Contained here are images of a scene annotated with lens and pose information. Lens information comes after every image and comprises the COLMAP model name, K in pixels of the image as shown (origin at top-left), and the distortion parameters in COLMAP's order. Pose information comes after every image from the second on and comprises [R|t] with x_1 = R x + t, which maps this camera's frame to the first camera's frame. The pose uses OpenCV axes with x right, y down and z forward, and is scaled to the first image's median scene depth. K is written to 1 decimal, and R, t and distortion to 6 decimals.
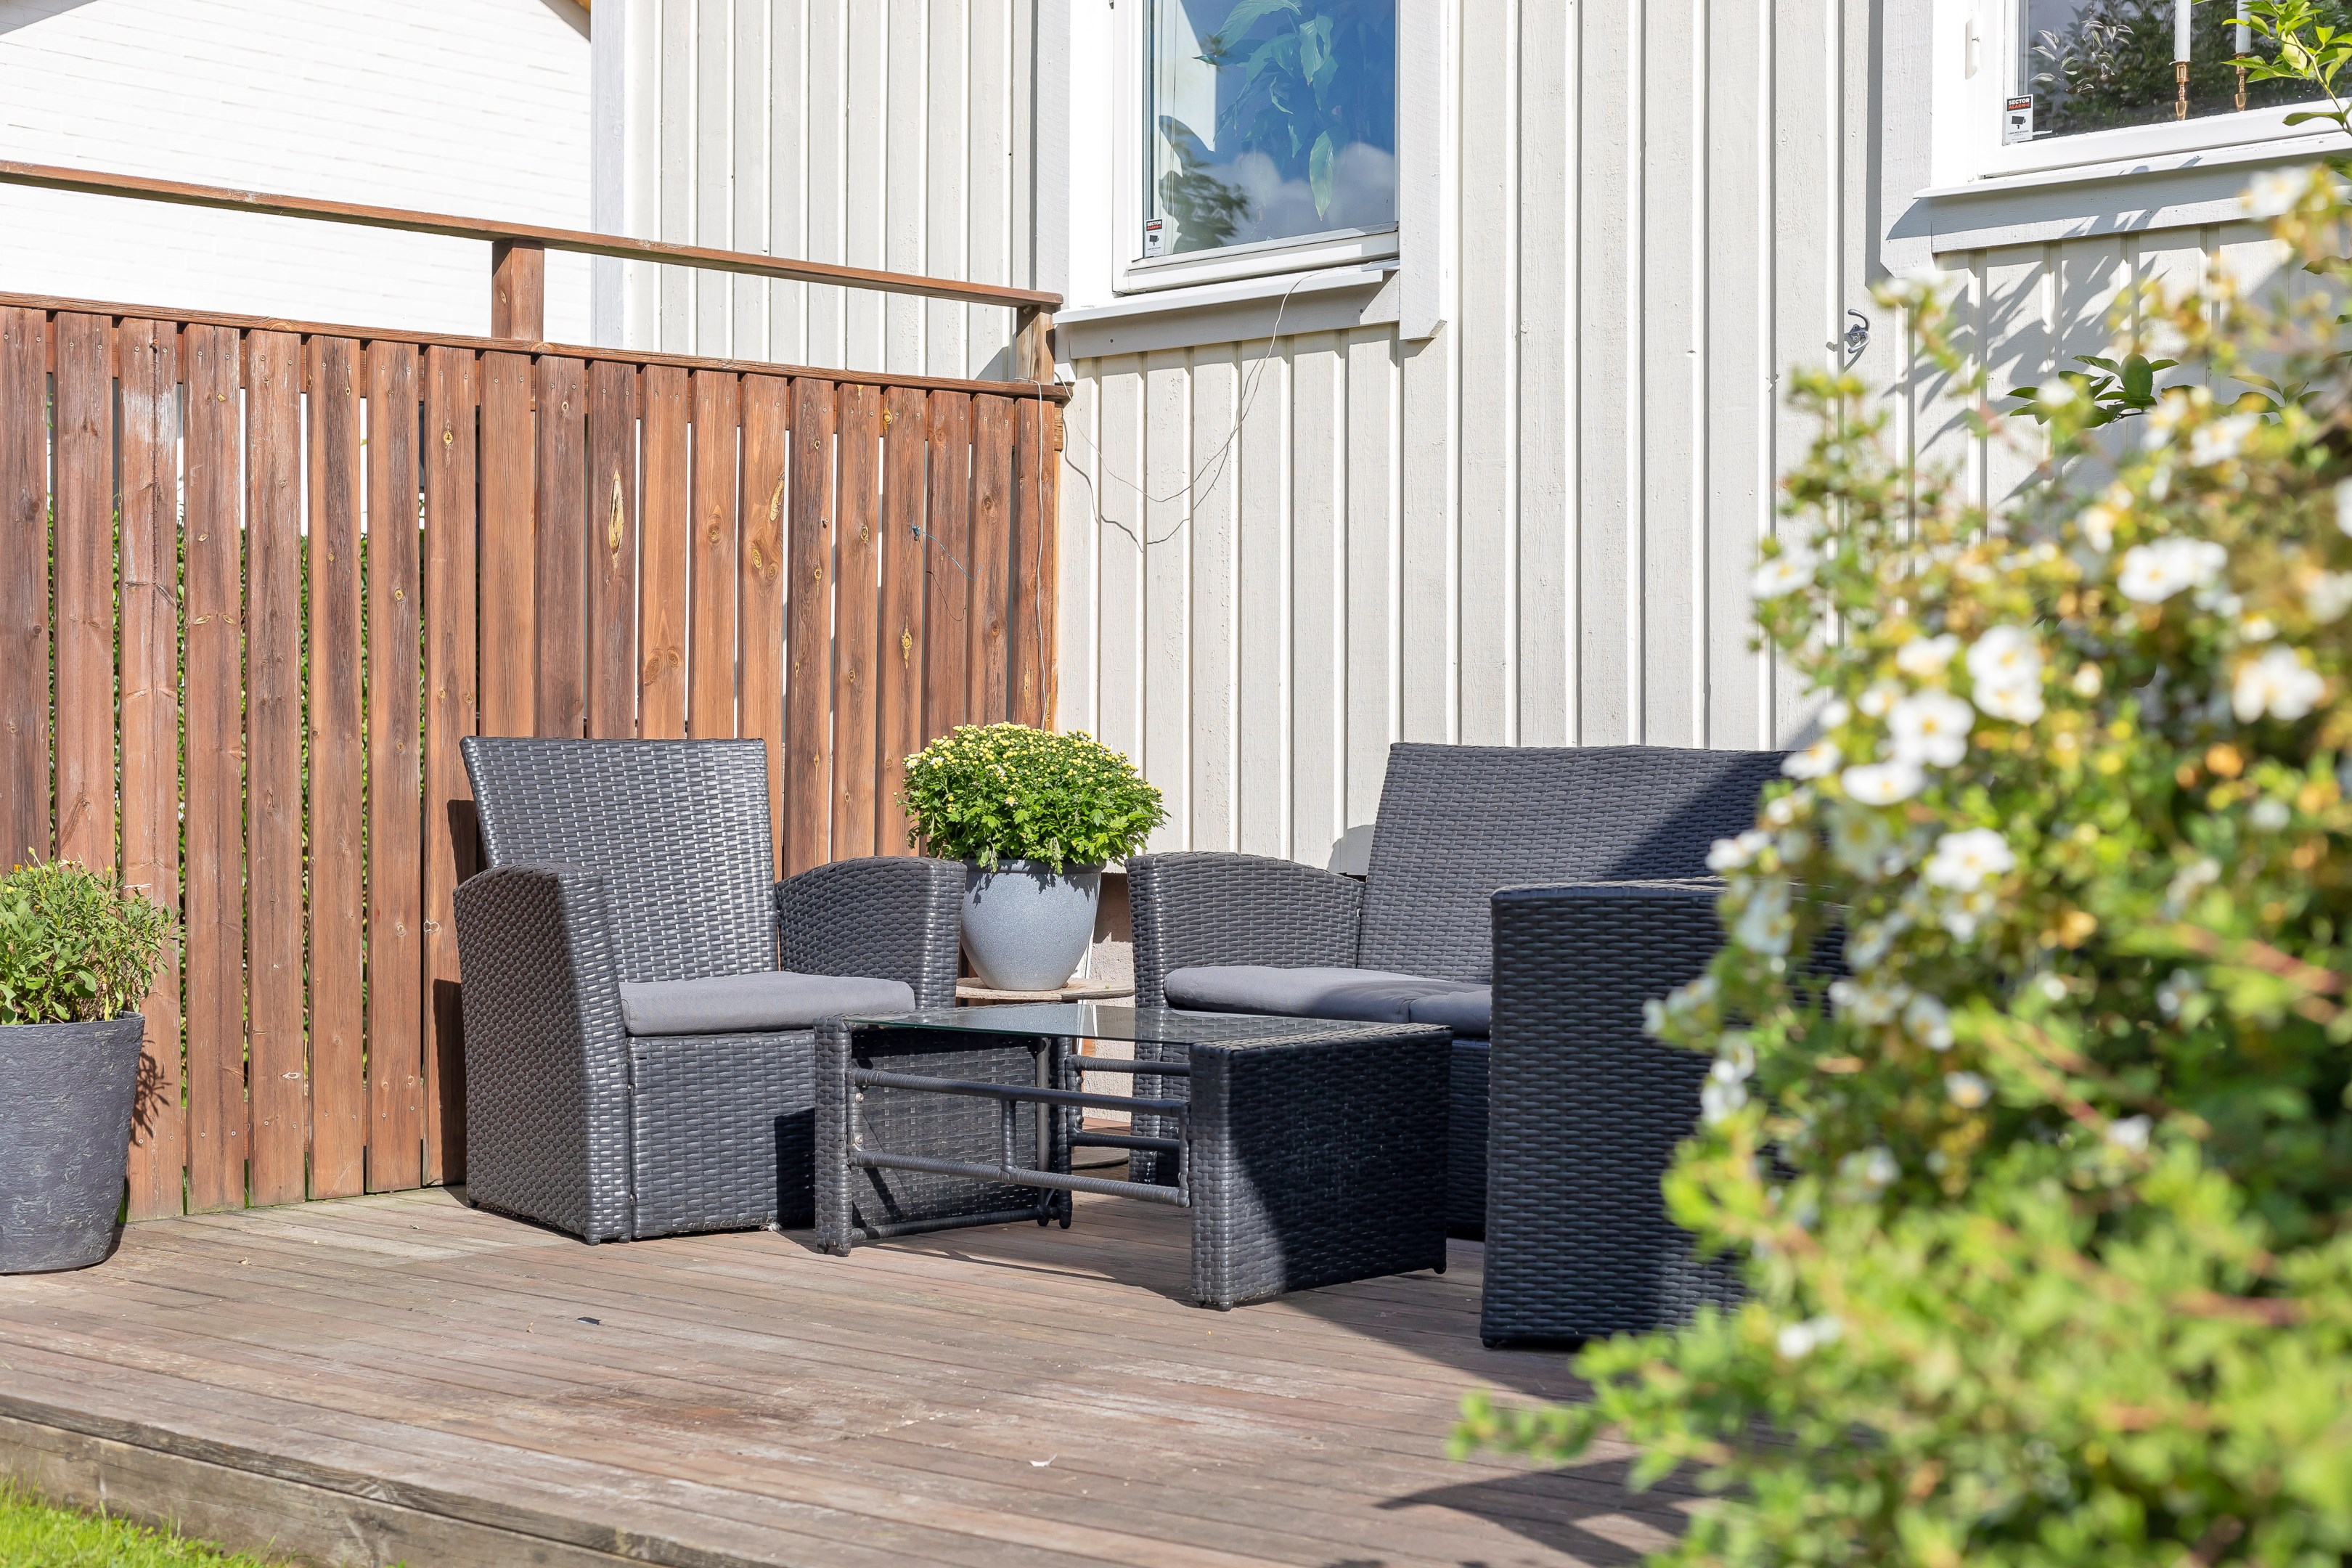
lens RADIAL K [[3532.7, 0, 1176.4], [0, 3532.7, 845.8], [0, 0, 1]] dist [0.027761, -0.003054]
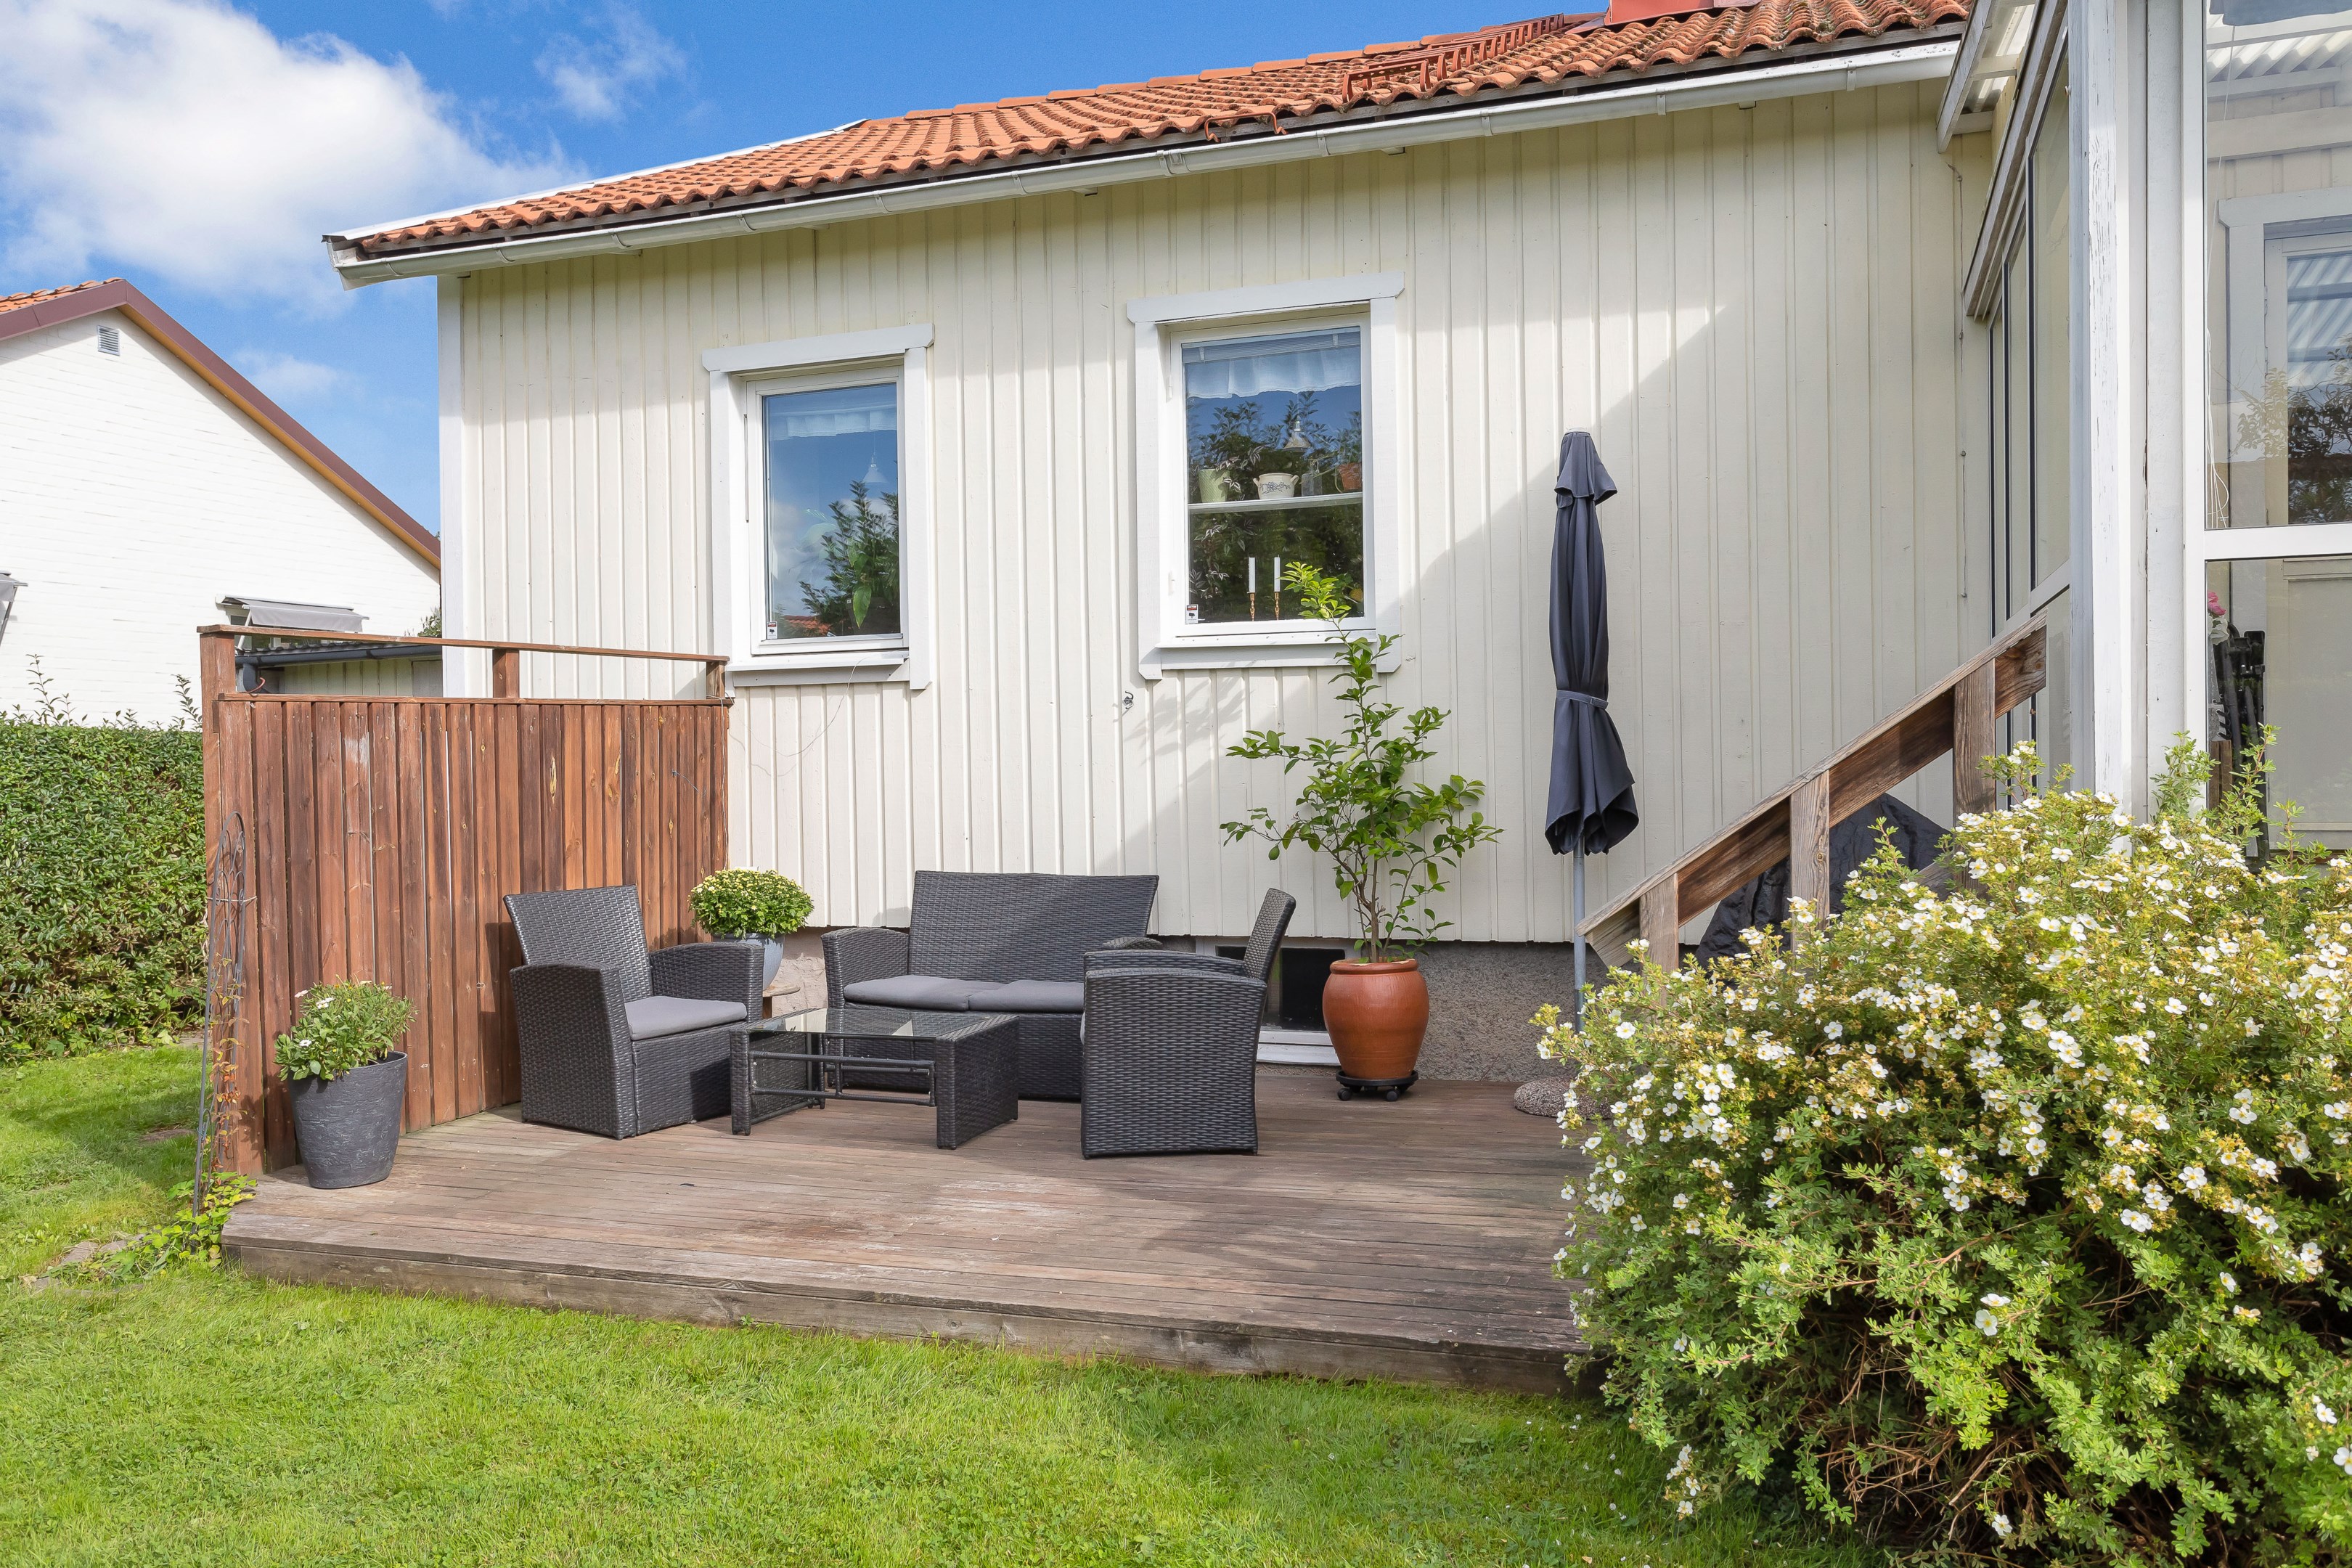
lens RADIAL K [[1832.7, 0, 1176.0], [0, 1832.7, 784.0], [0, 0, 1]] dist [-0.003528, -0.003449]
pose [[0.914195, -0.025055, 0.404501, -0.269189], [0.024344, 0.999680, 0.006903, -0.092032], [-0.404544, 0.003536, 0.914512, -0.138775]]
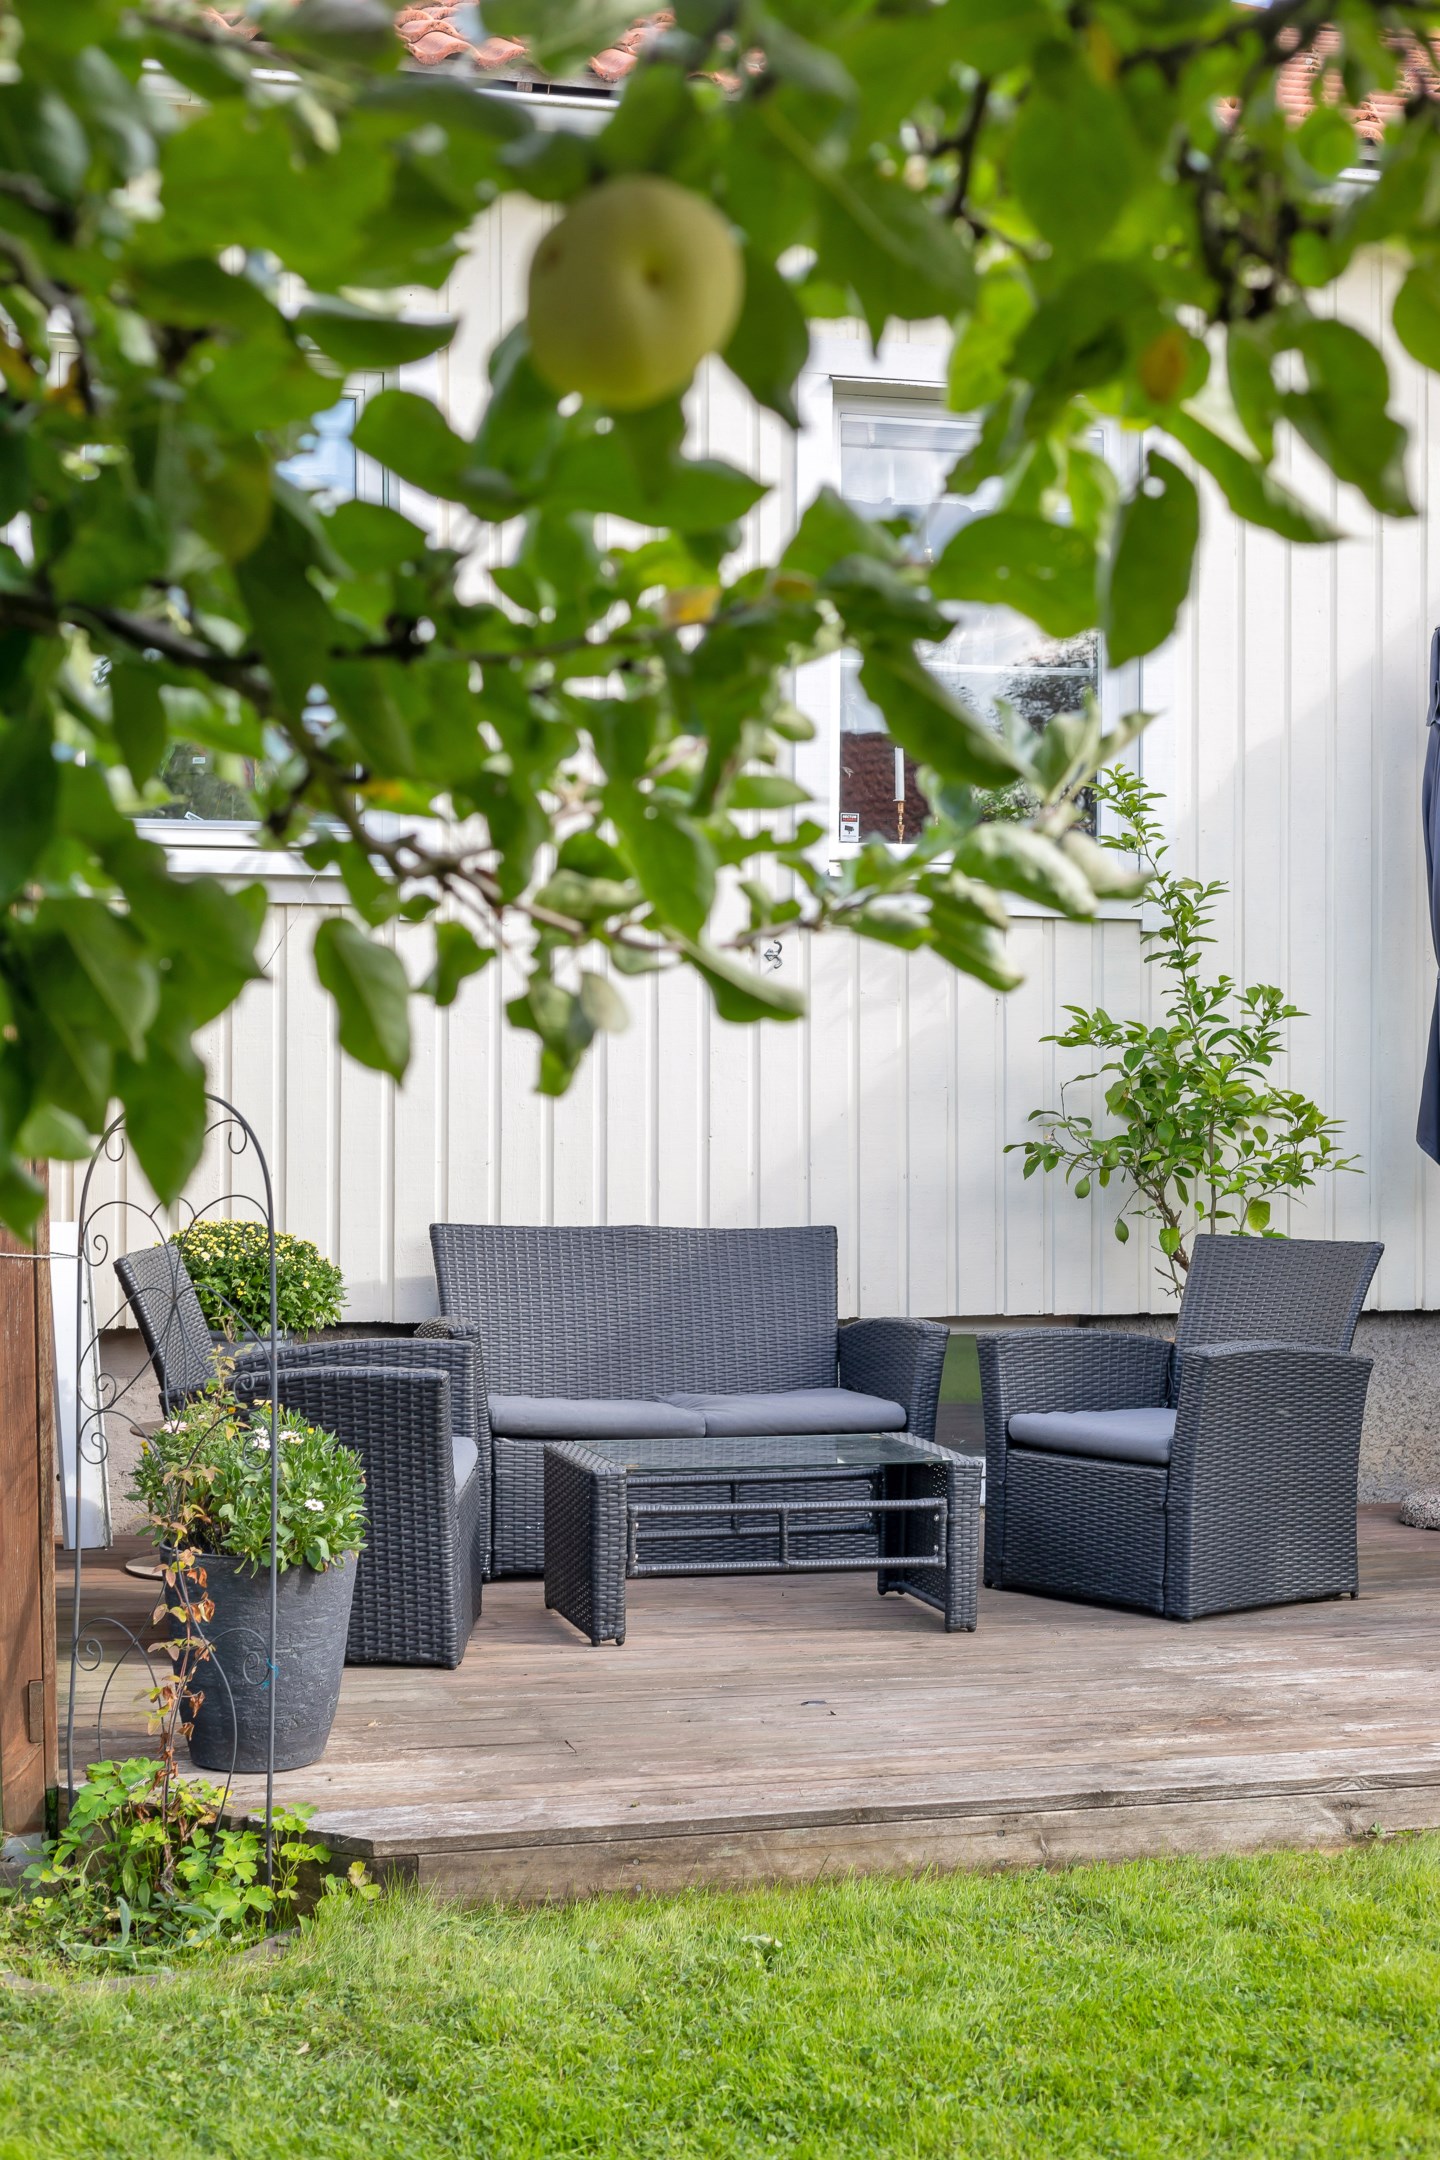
lens RADIAL K [[3244.3, 0, 720.0], [0, 3244.3, 1080.0], [0, 0, 1]] dist [0.027761, -0.003054]
pose [[0.507310, 0.000705, 0.861763, -0.991024], [0.005527, 0.999976, -0.004071, -0.081495], [-0.861746, 0.006828, 0.507294, 0.294780]]
